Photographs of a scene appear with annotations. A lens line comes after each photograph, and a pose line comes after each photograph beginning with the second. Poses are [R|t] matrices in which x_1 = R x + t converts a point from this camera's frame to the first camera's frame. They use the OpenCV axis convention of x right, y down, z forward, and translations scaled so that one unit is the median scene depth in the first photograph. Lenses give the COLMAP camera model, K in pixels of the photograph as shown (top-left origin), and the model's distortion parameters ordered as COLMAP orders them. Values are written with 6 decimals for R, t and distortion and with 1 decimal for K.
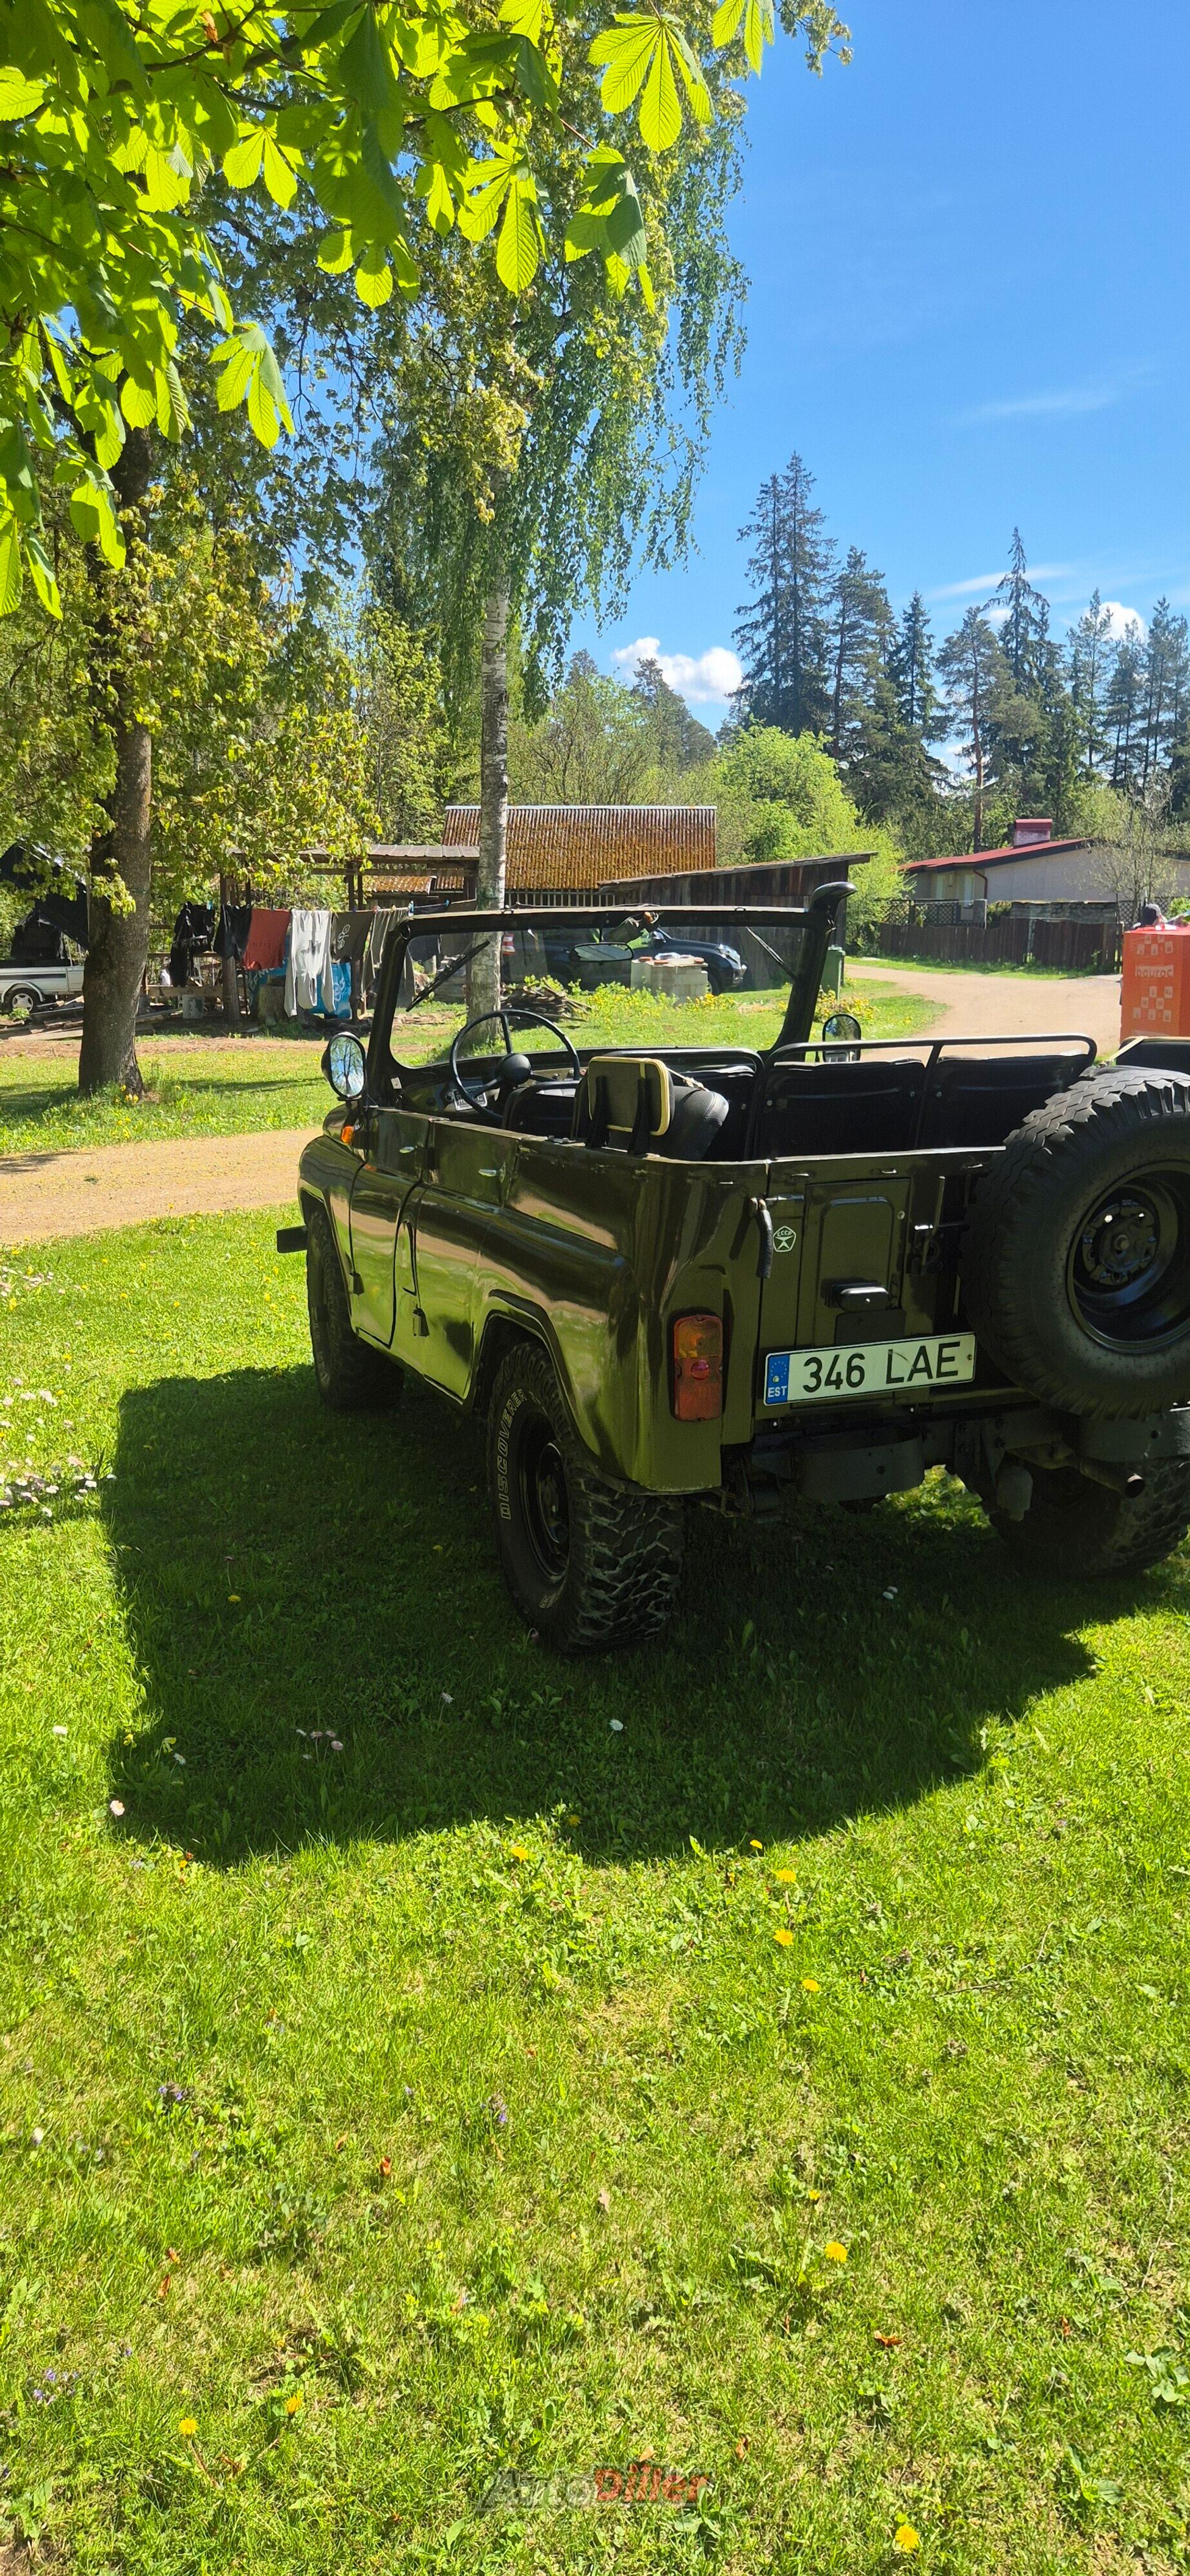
lens RADIAL K [[1674.3, 0, 575.8], [0, 1674.3, 1338.9], [0, 0, 1]] dist [0.077488, -0.065019]
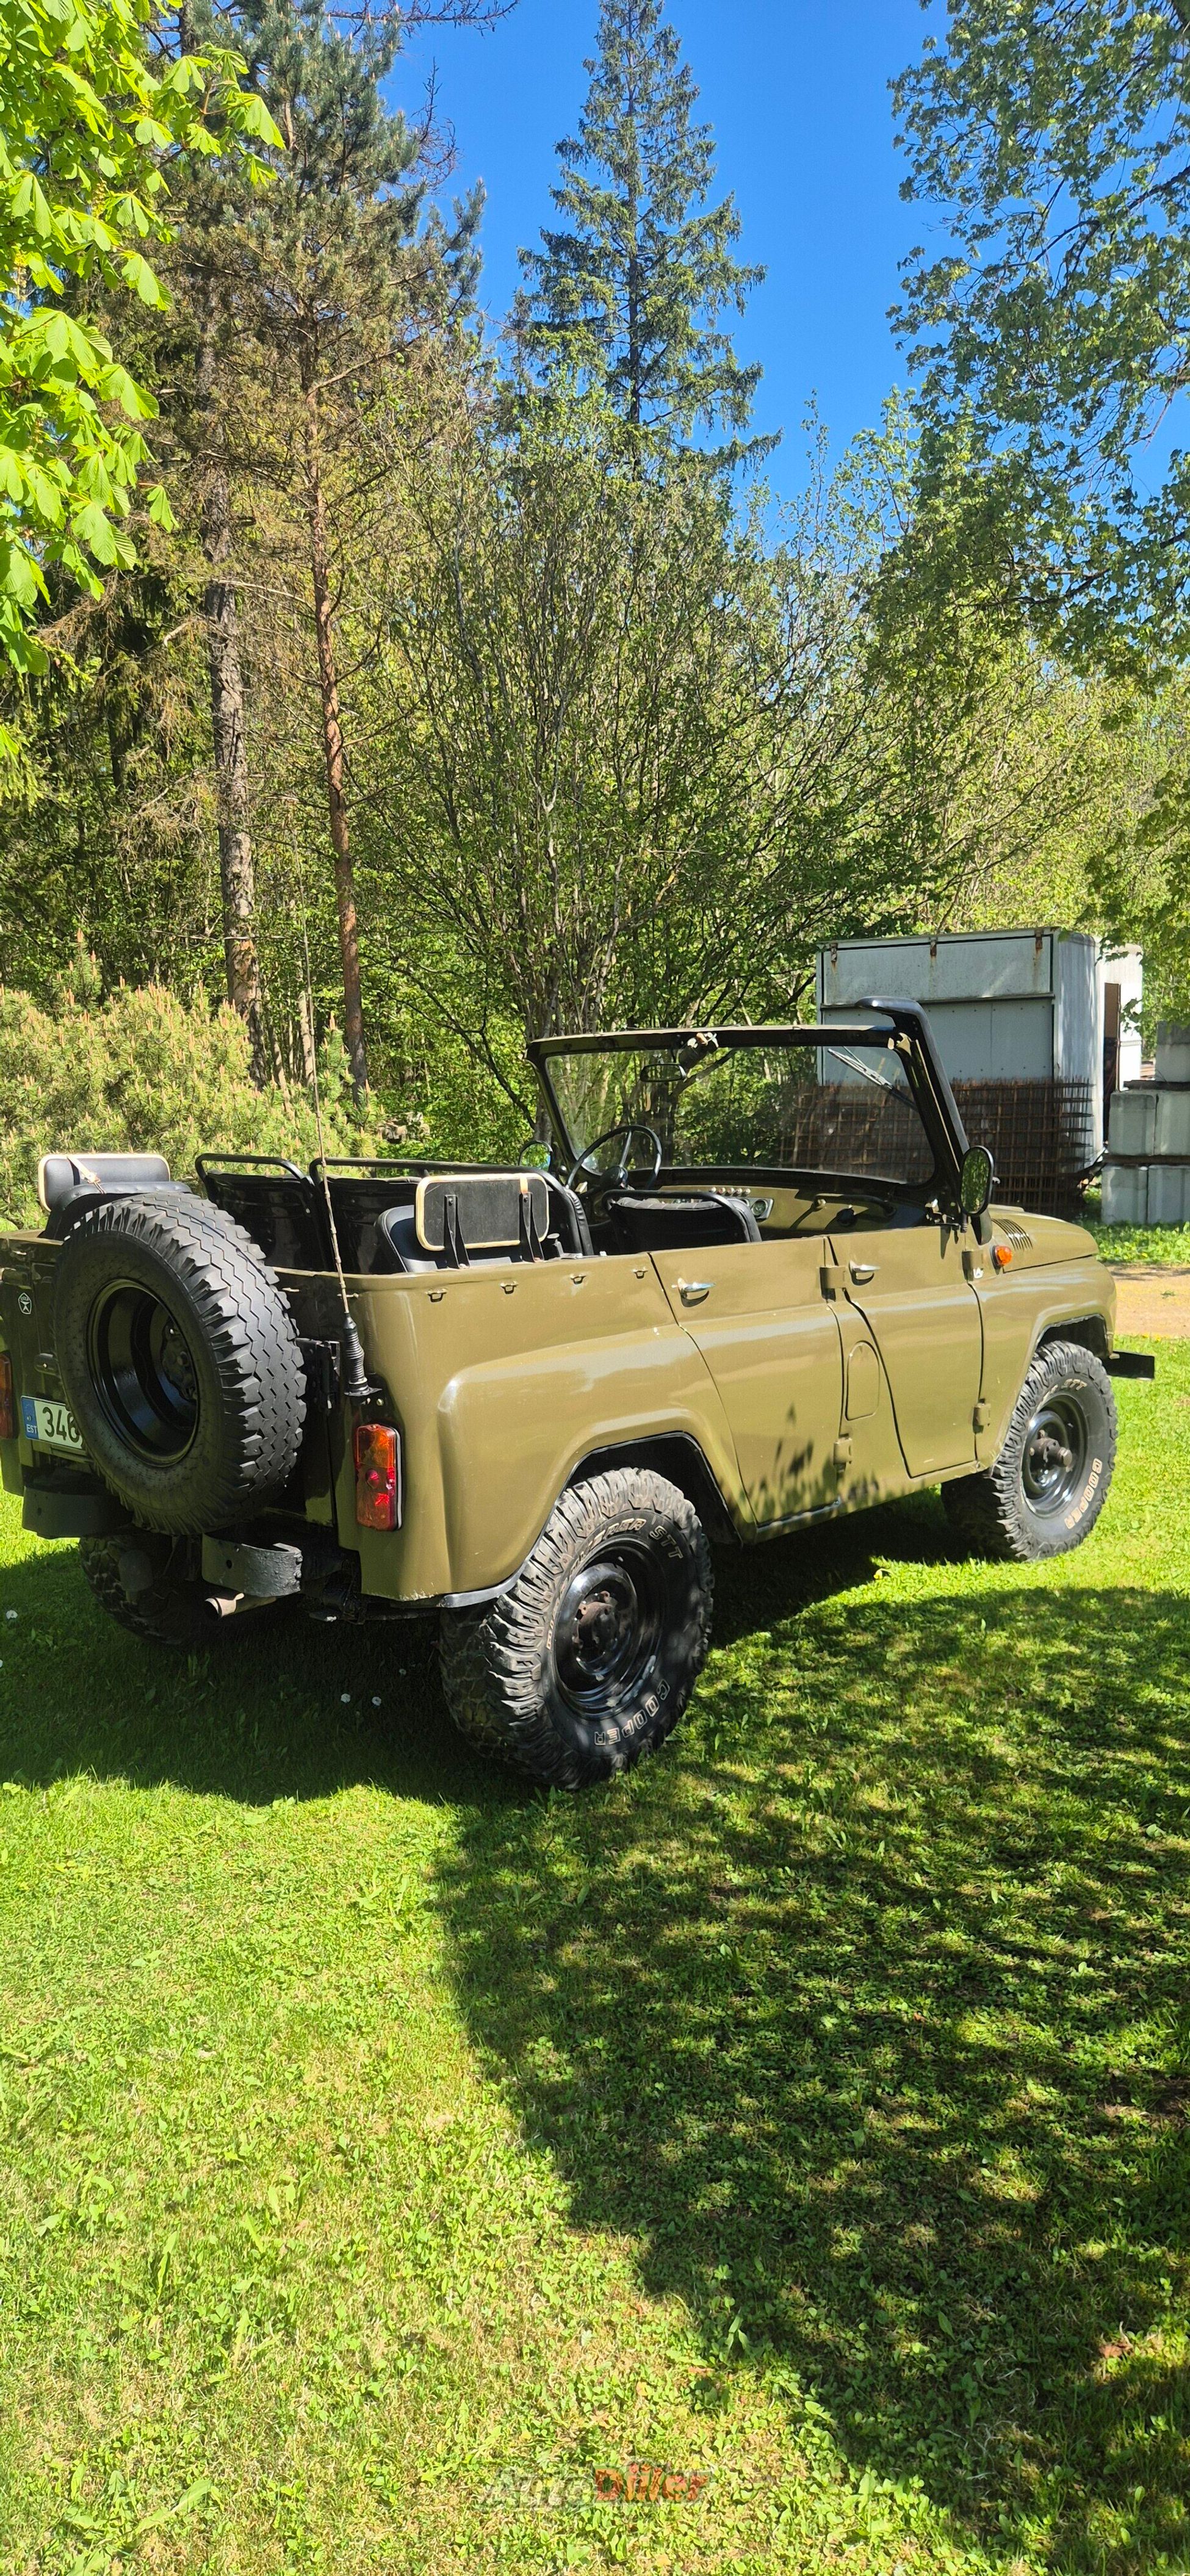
lens RADIAL K [[1674.3, 0, 575.8], [0, 1674.3, 1338.9], [0, 0, 1]] dist [0.077488, -0.065019]
pose [[0.494517, 0.144359, -0.857096, 1.311431], [-0.197742, 0.978937, 0.050790, -0.167066], [0.846375, 0.144367, 0.512647, 0.674211]]
